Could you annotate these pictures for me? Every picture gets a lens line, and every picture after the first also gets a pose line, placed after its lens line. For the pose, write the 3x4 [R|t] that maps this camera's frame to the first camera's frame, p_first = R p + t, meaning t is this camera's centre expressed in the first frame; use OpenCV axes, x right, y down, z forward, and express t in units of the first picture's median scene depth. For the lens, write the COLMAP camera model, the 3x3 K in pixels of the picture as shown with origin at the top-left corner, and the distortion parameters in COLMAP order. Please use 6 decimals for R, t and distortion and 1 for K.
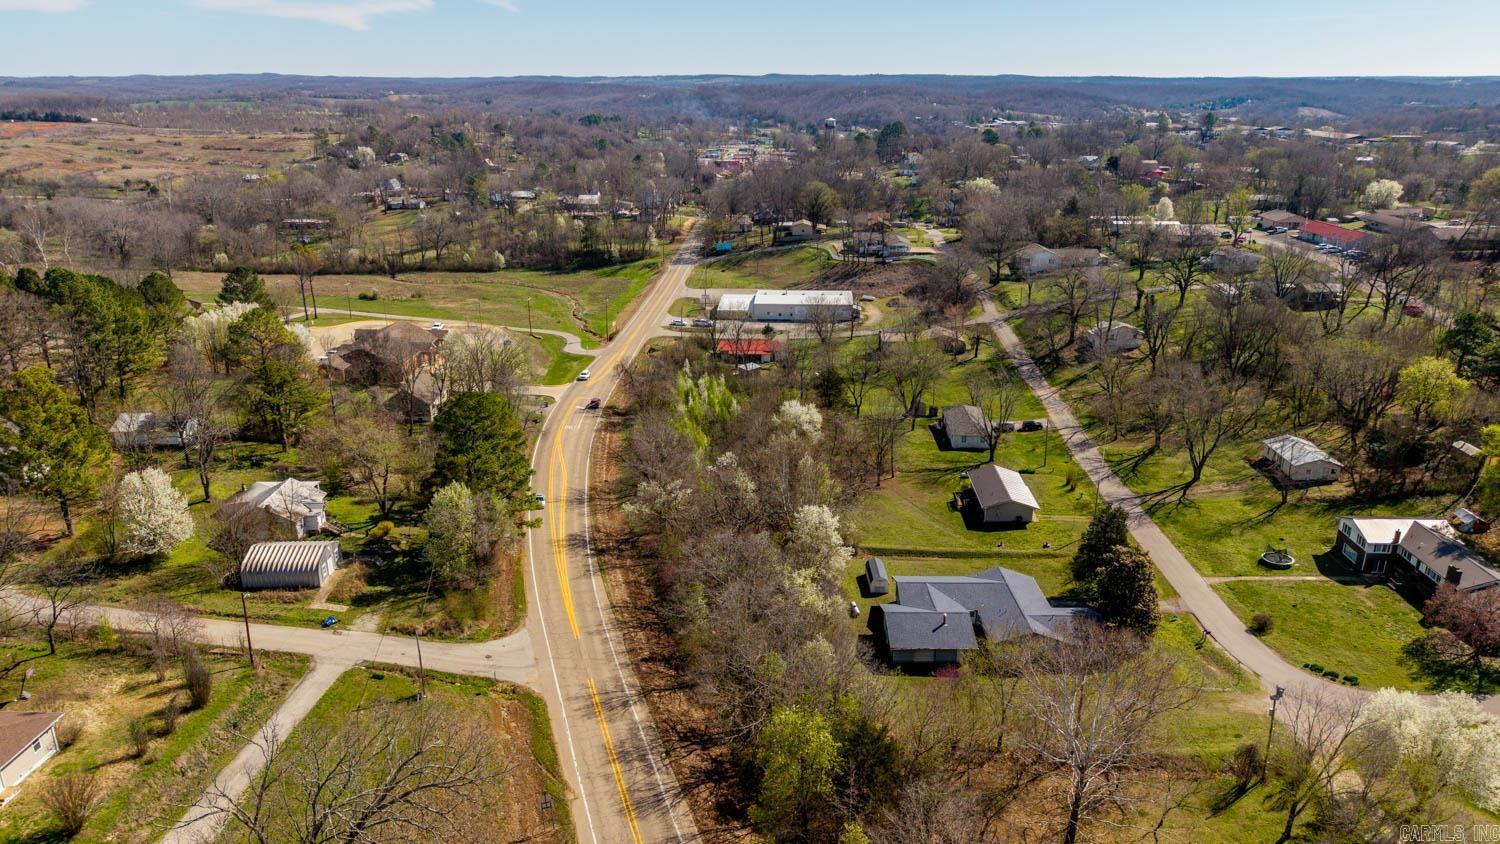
lens RADIAL K [[991.5, 0, 745.8], [0, 991.5, 426.8], [0, 0, 1]] dist [0.031223, -0.031060]
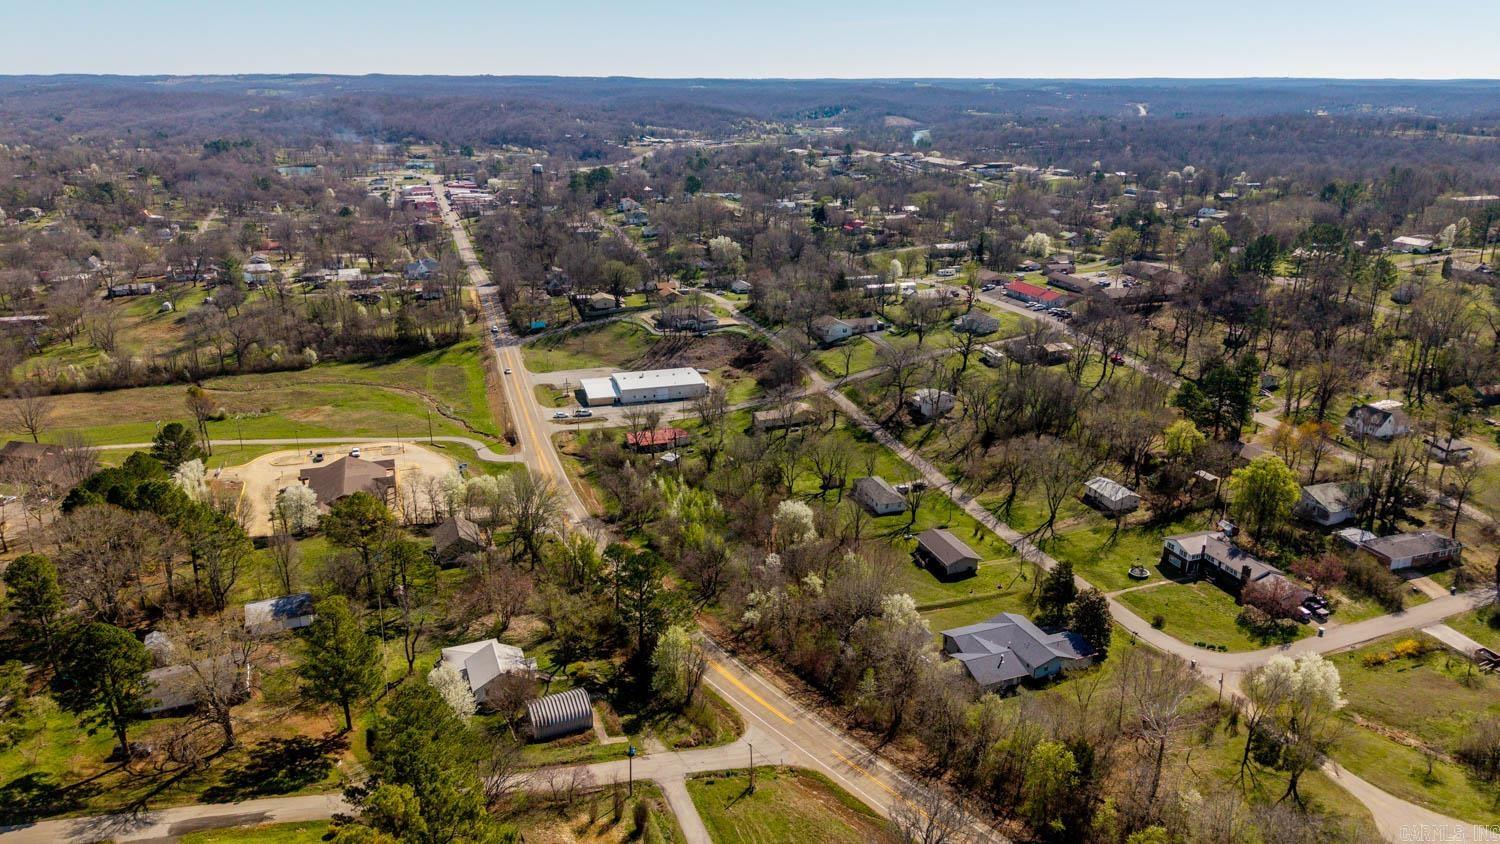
lens RADIAL K [[991.5, 0, 748.5], [0, 991.5, 414.8], [0, 0, 1]] dist [0.031223, -0.031060]
pose [[0.933949, -0.110317, 0.339955, -0.389213], [0.114569, 0.993386, 0.007607, -0.140808], [-0.338546, 0.031844, 0.940411, -0.184587]]
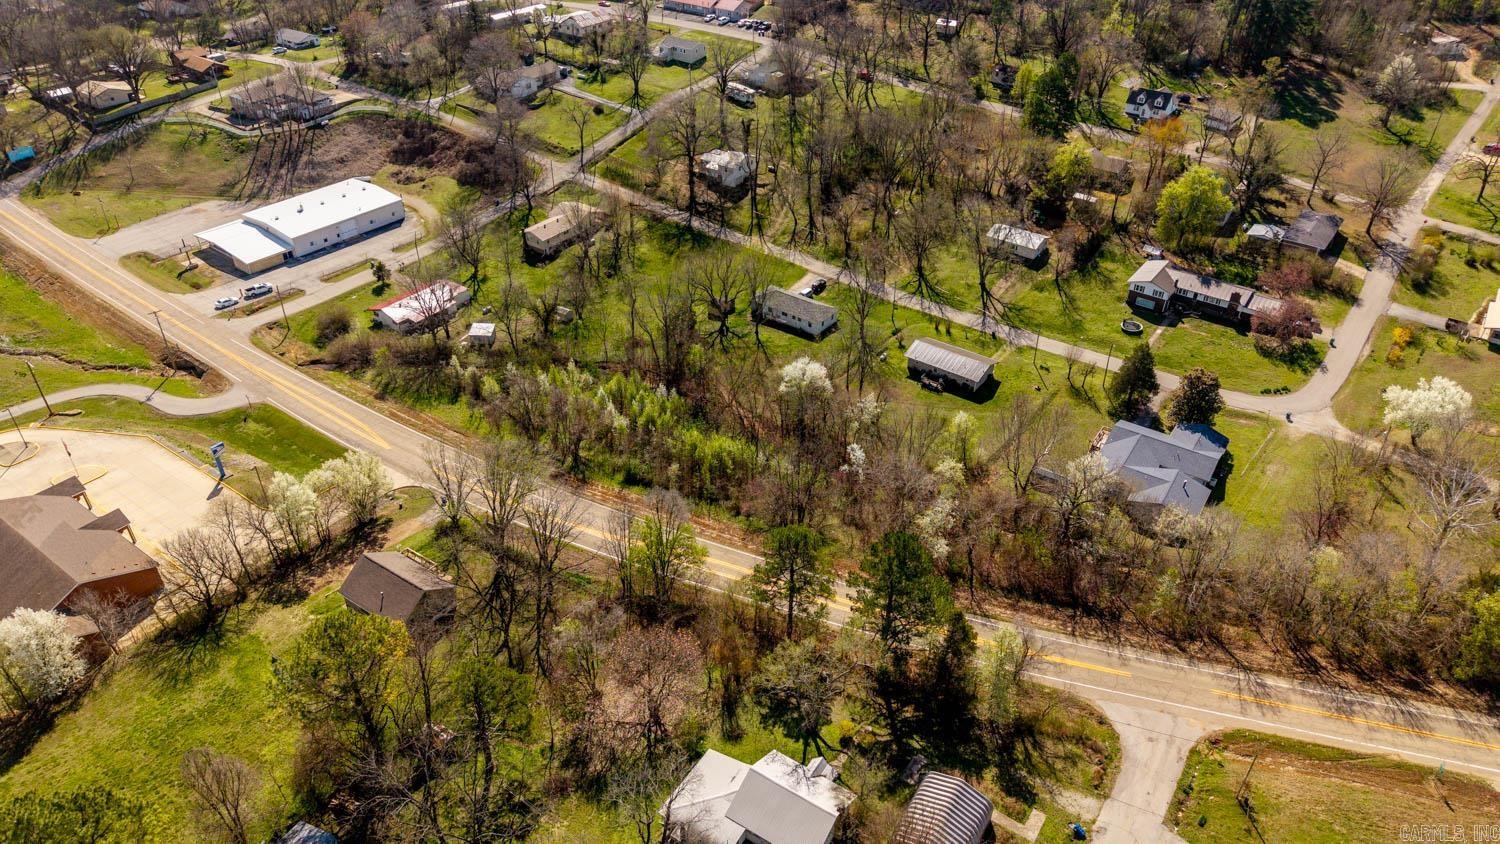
lens RADIAL K [[991.5, 0, 757.5], [0, 991.5, 434.4], [0, 0, 1]] dist [0.031223, -0.031060]
pose [[0.565204, -0.475942, 0.673813, -0.593266], [0.260797, 0.877988, 0.401400, -0.328245], [-0.782643, -0.051145, 0.620366, 0.392500]]
